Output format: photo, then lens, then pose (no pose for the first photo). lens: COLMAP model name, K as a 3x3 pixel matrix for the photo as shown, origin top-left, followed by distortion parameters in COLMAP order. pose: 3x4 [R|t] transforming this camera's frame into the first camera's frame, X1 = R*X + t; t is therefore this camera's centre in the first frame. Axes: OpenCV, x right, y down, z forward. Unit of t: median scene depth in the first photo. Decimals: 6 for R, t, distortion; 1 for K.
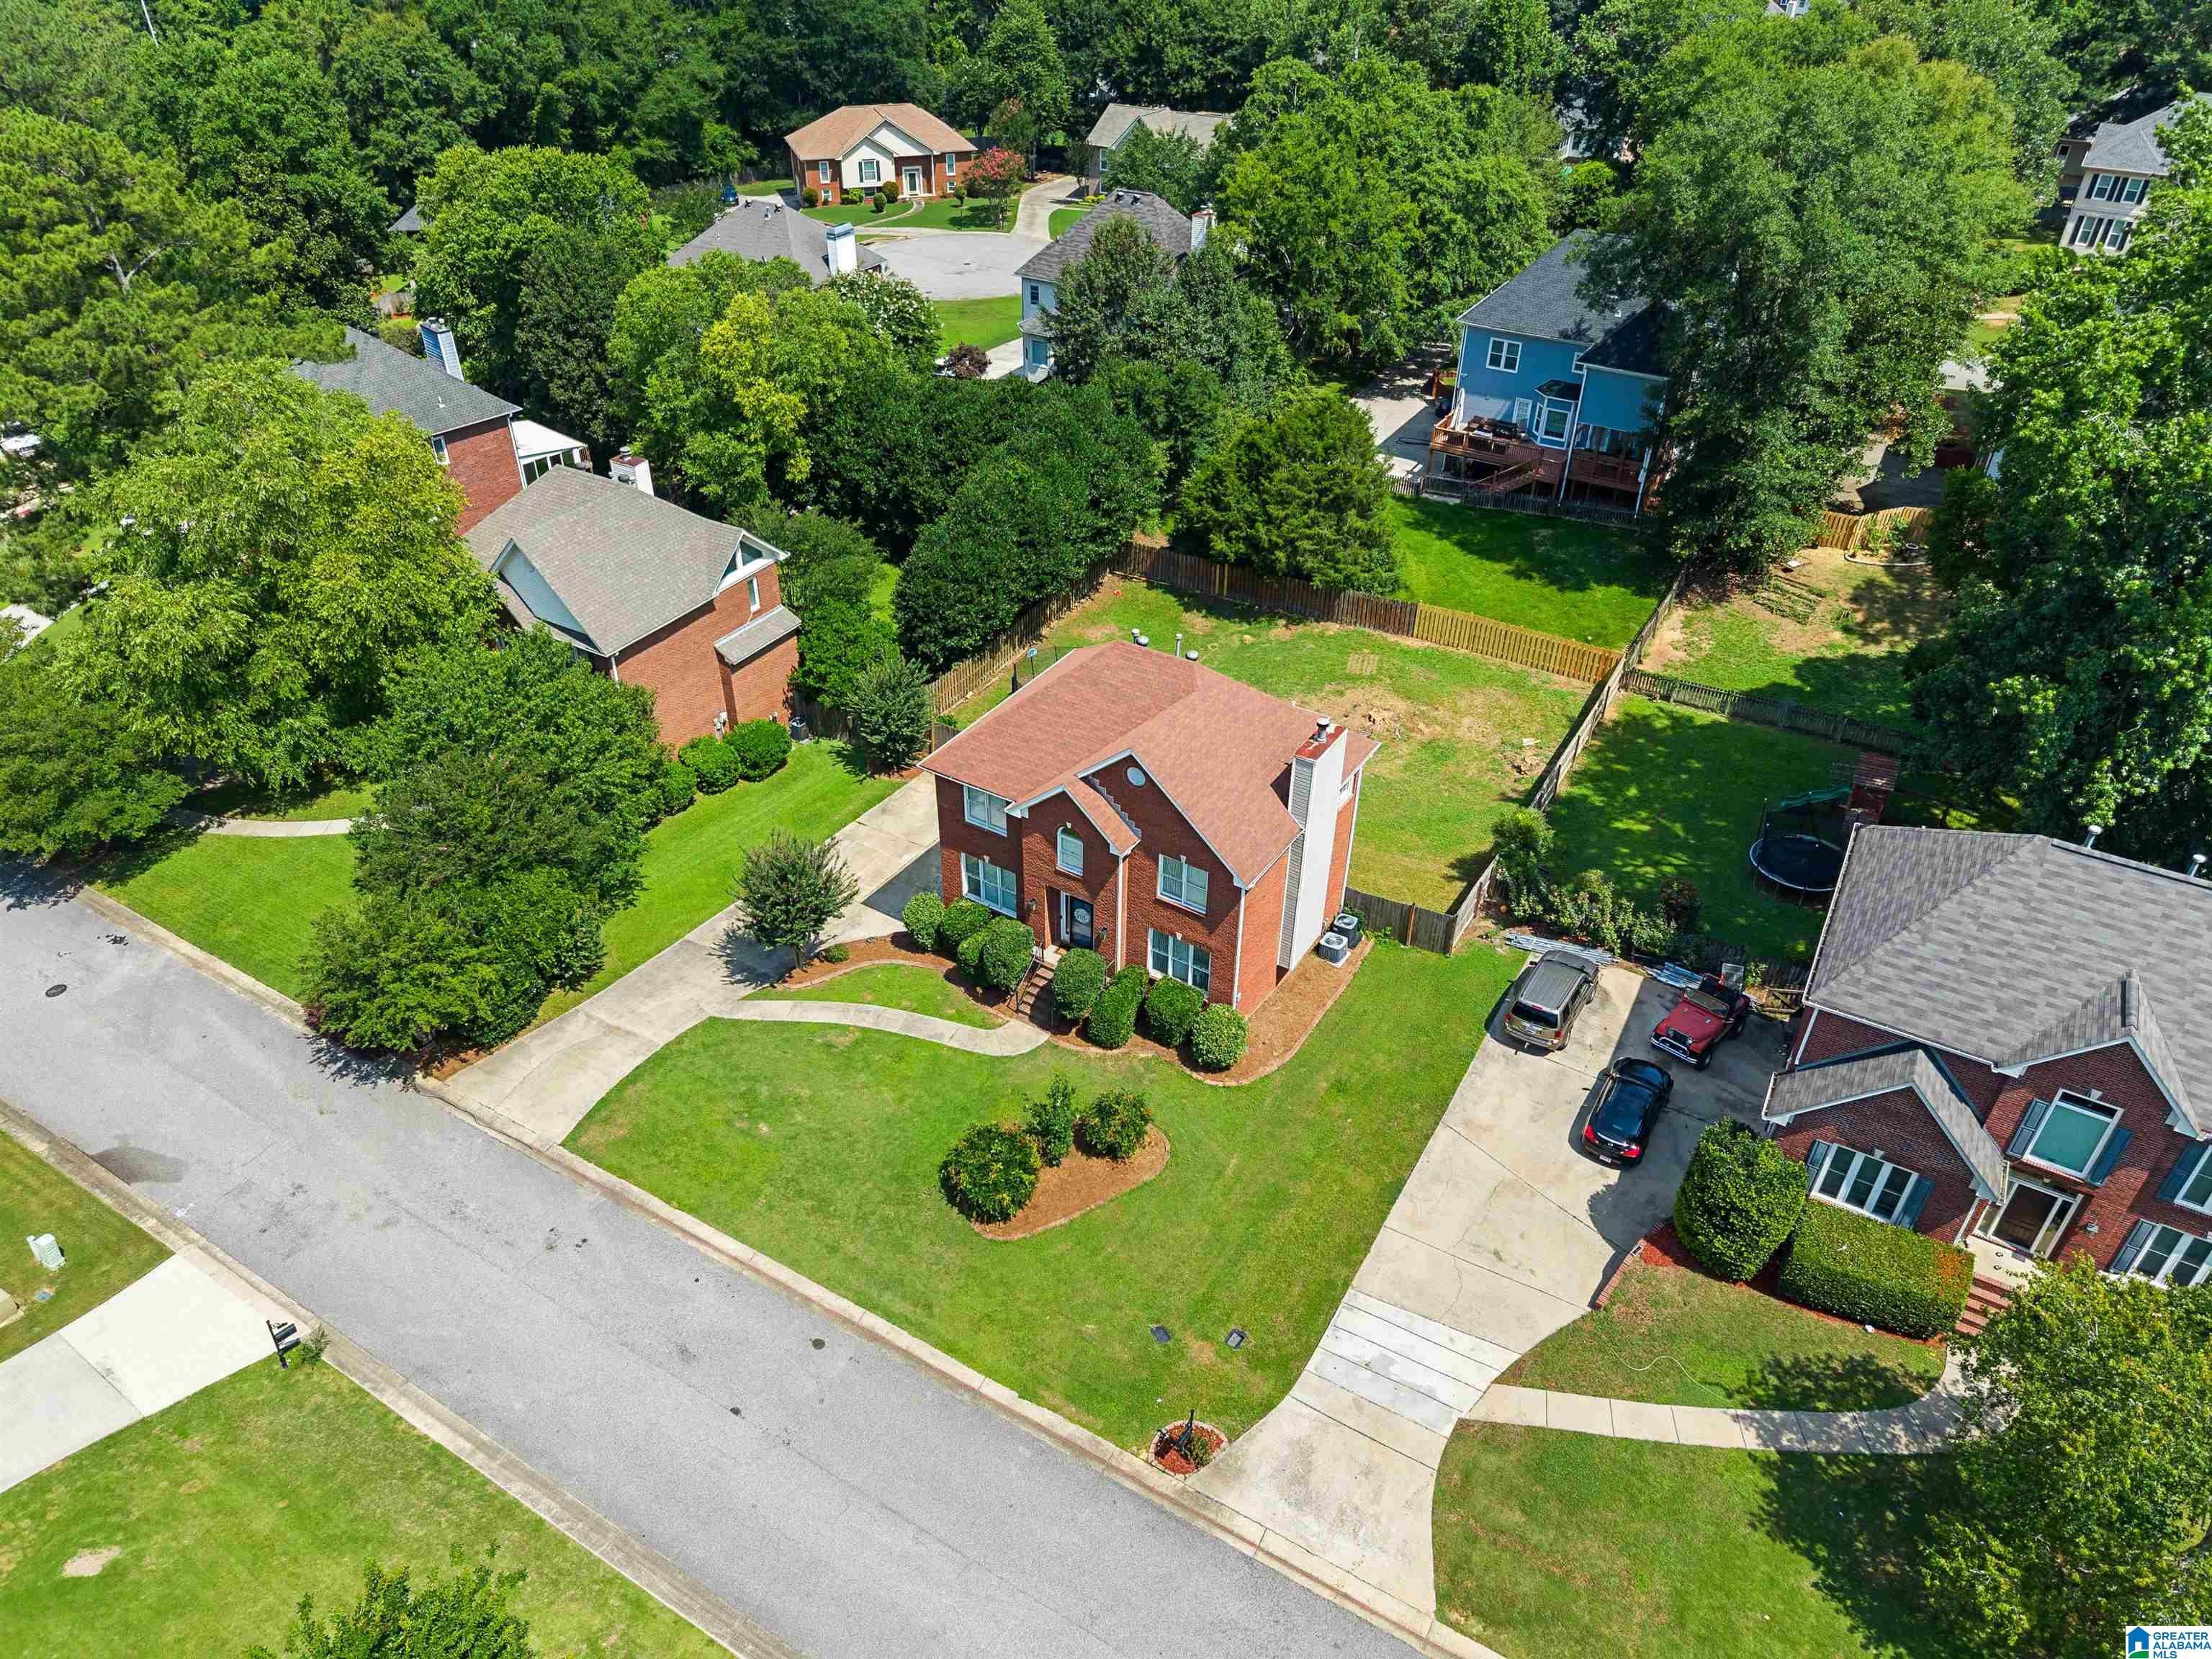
lens RADIAL K [[1488.3, 0, 1103.4], [0, 1488.3, 828.3], [0, 0, 1]] dist [0.016878, -0.013517]
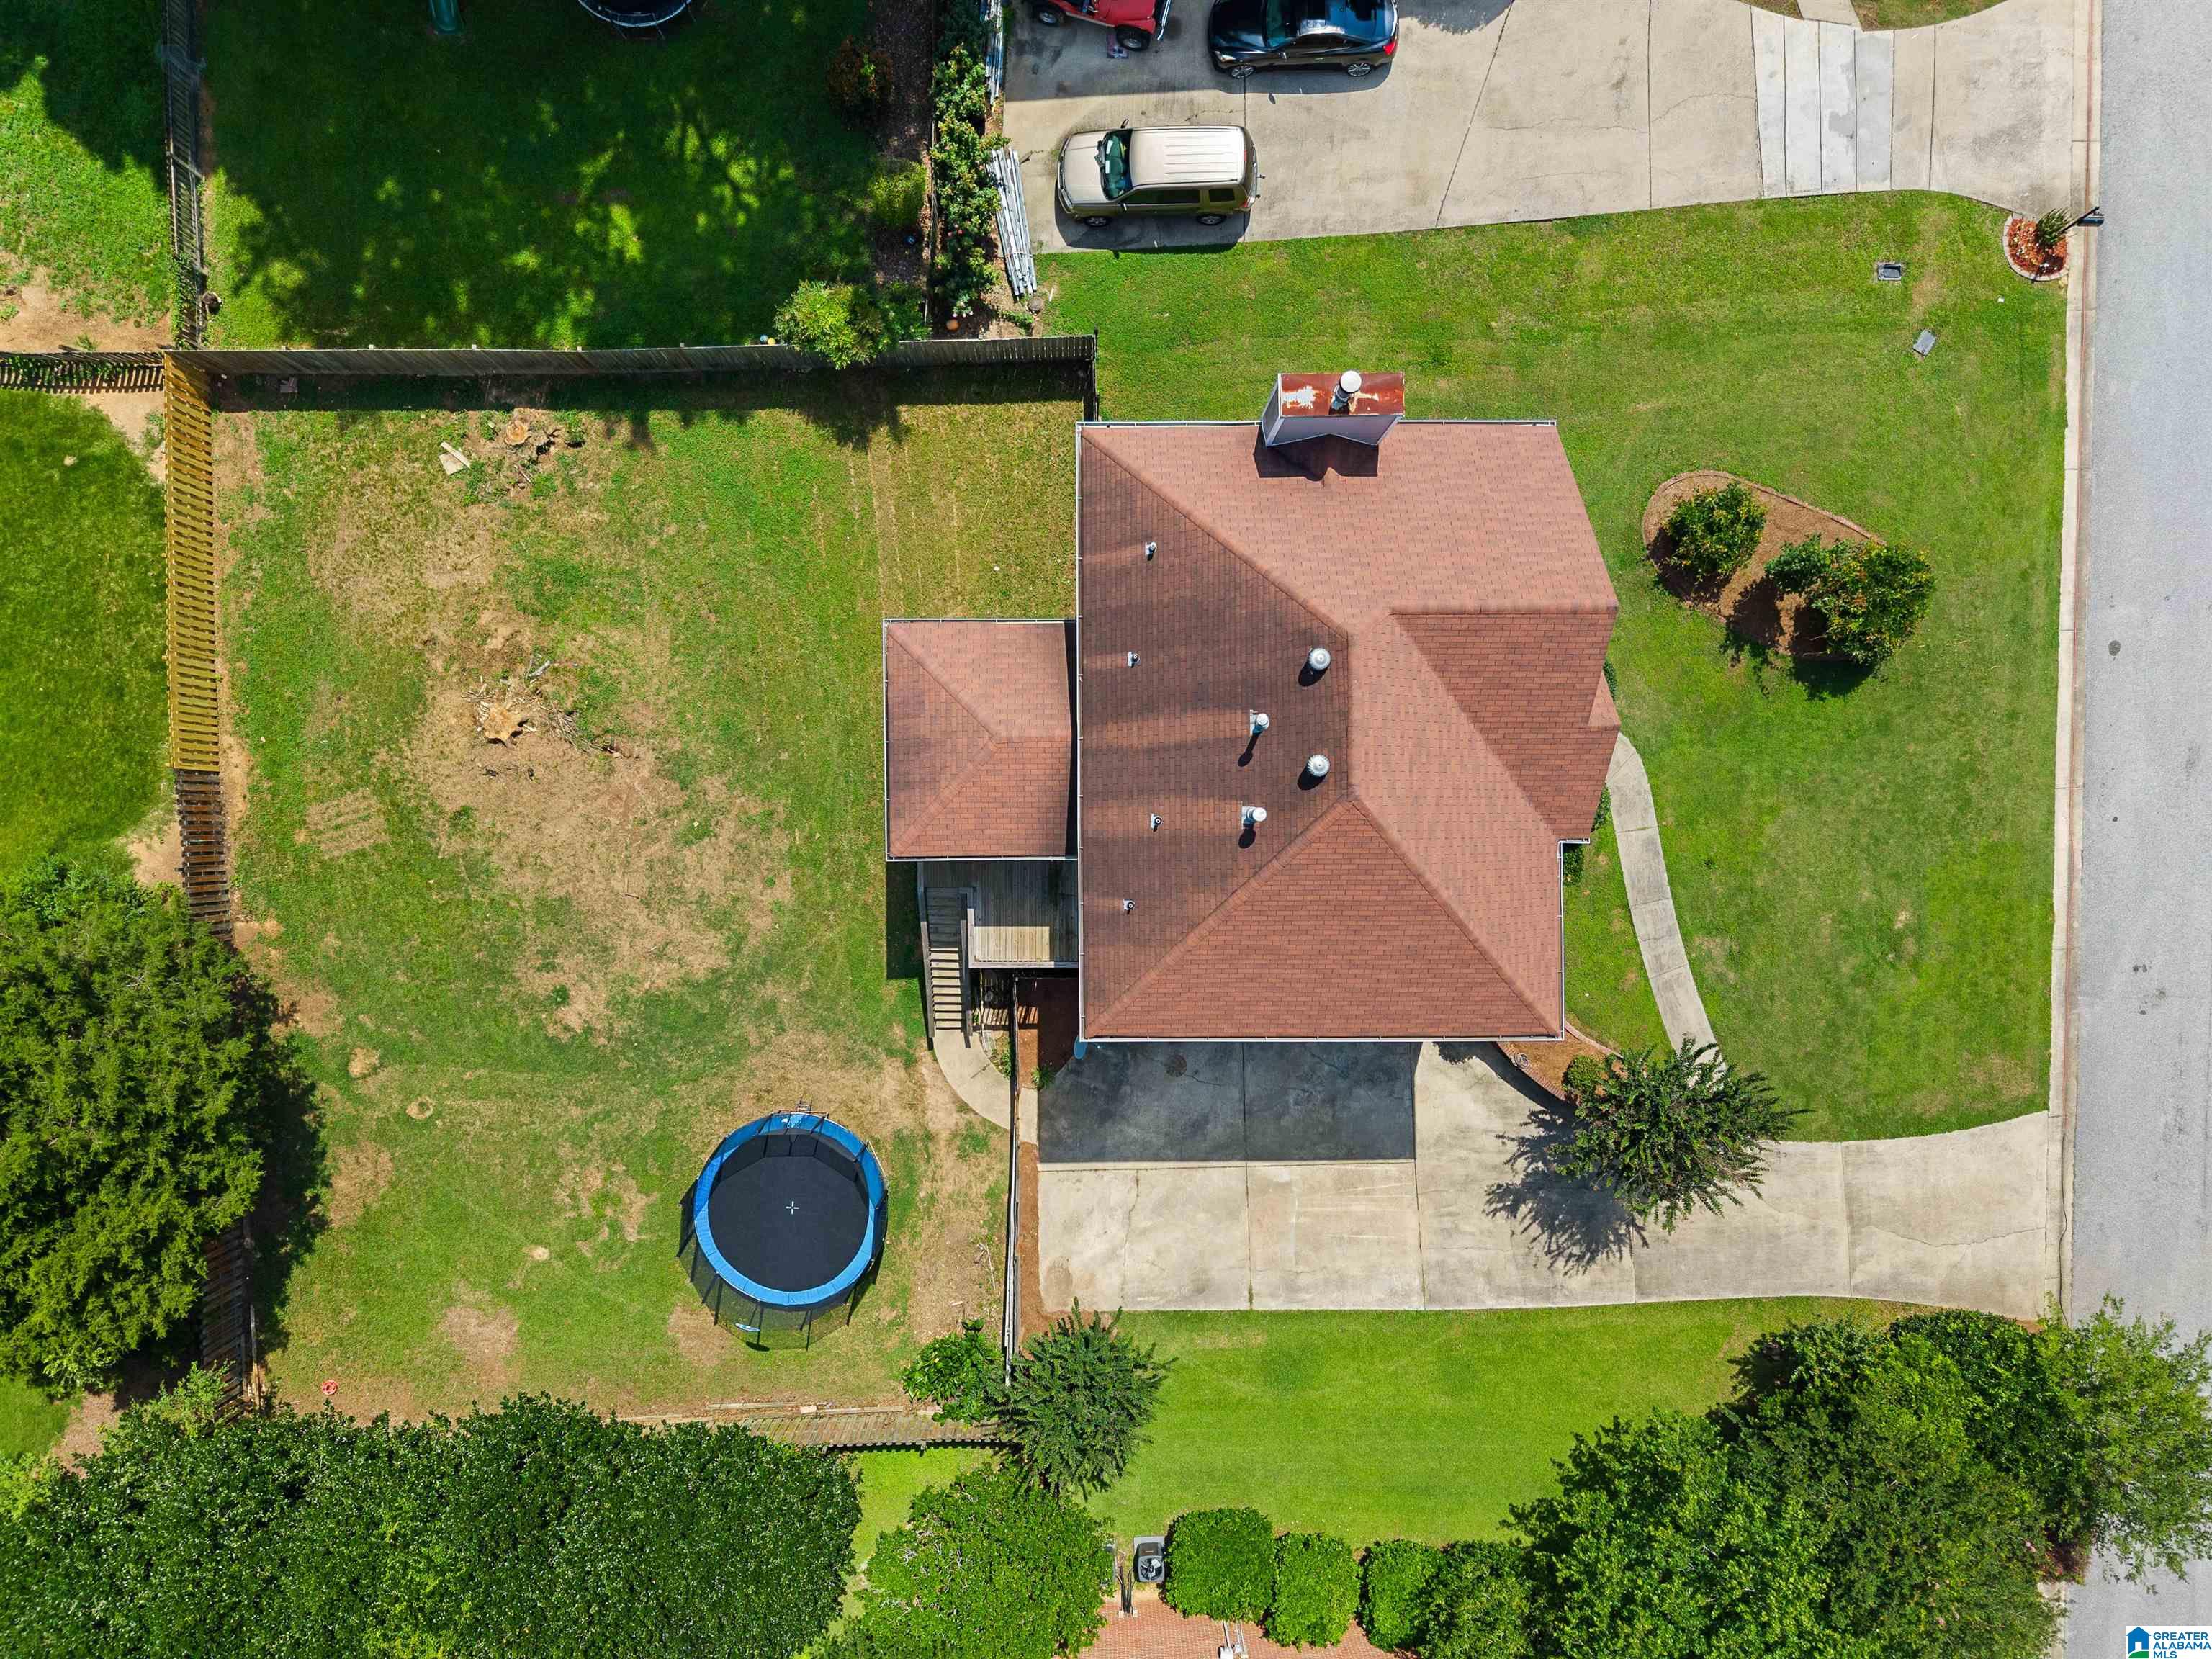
lens RADIAL K [[1518.4, 0, 1106.0], [0, 1518.4, 829.5], [0, 0, 1]] dist [-0.001734, 0.002539]
pose [[-0.535512, -0.844434, -0.012602, 0.045925], [0.475564, -0.313851, 0.821789, -0.536470], [-0.697901, 0.434085, 0.569653, 0.643351]]
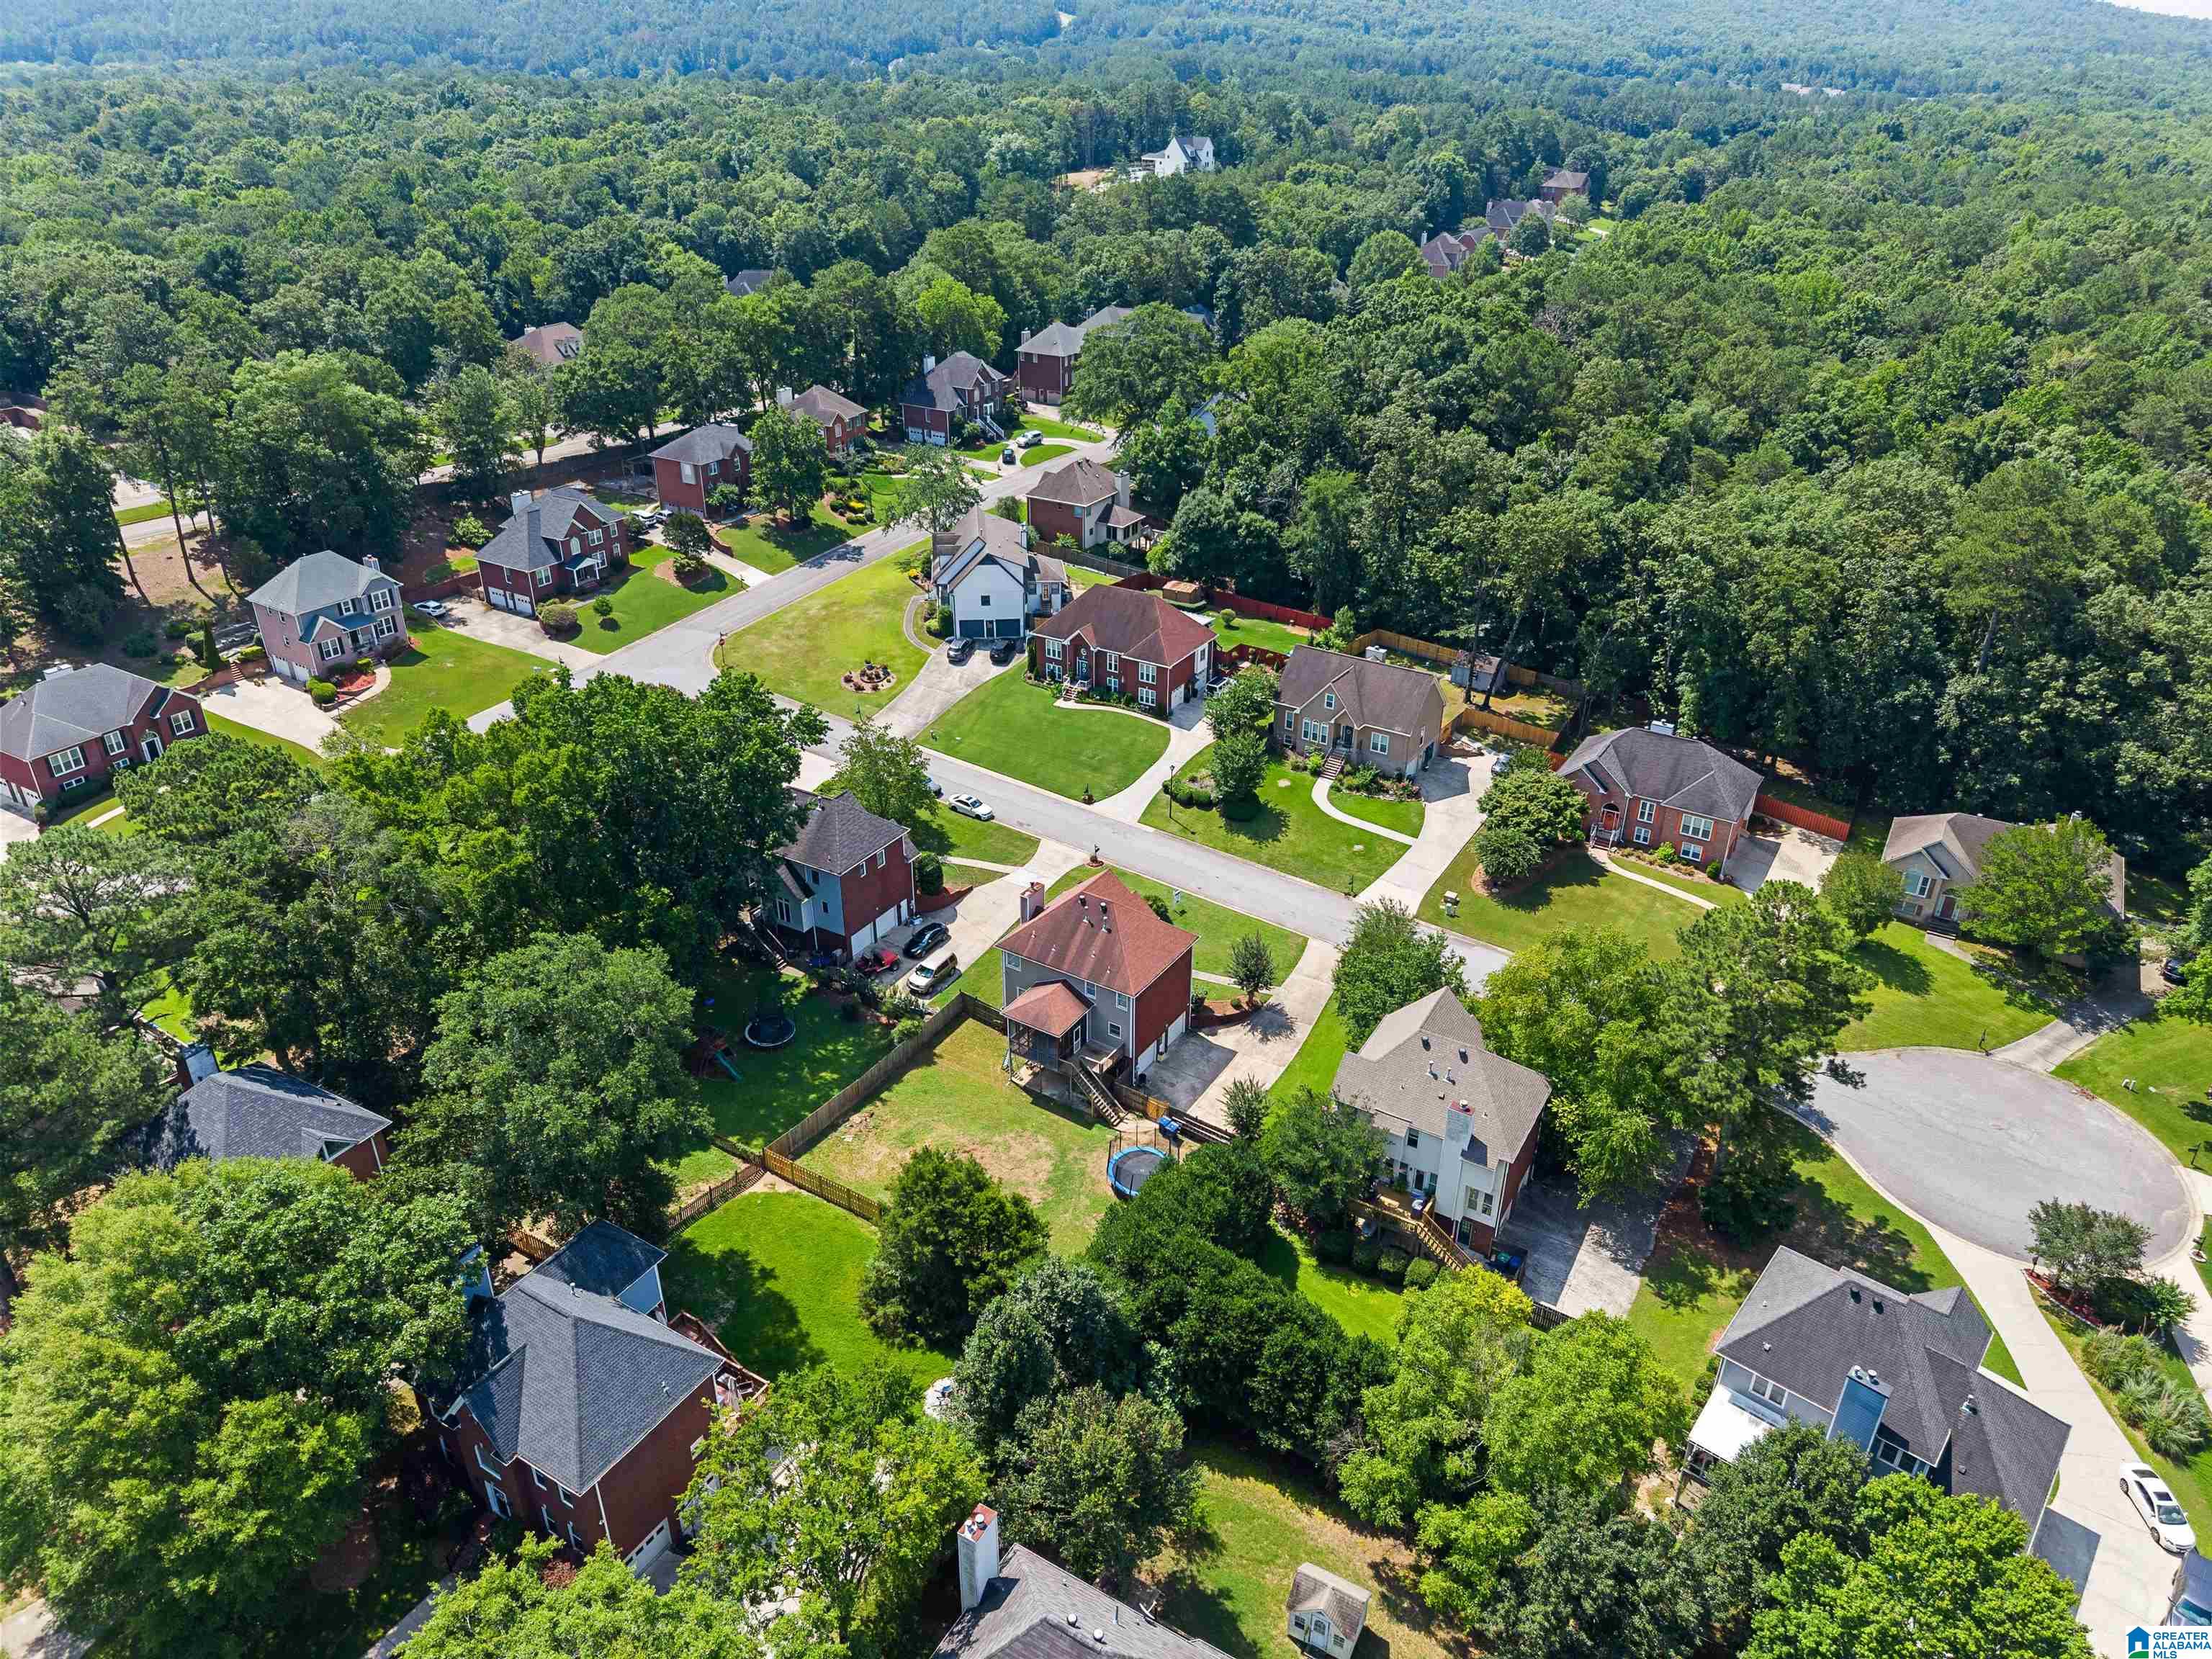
lens RADIAL K [[1462.8, 0, 1106.0], [0, 1462.8, 829.5], [0, 0, 1]] dist [0.111465, -0.001603]
pose [[-0.999880, -0.015478, -0.000748, 0.020754], [-0.007579, 0.446377, 0.894813, -1.866236], [-0.013516, 0.894711, -0.446441, 1.625491]]
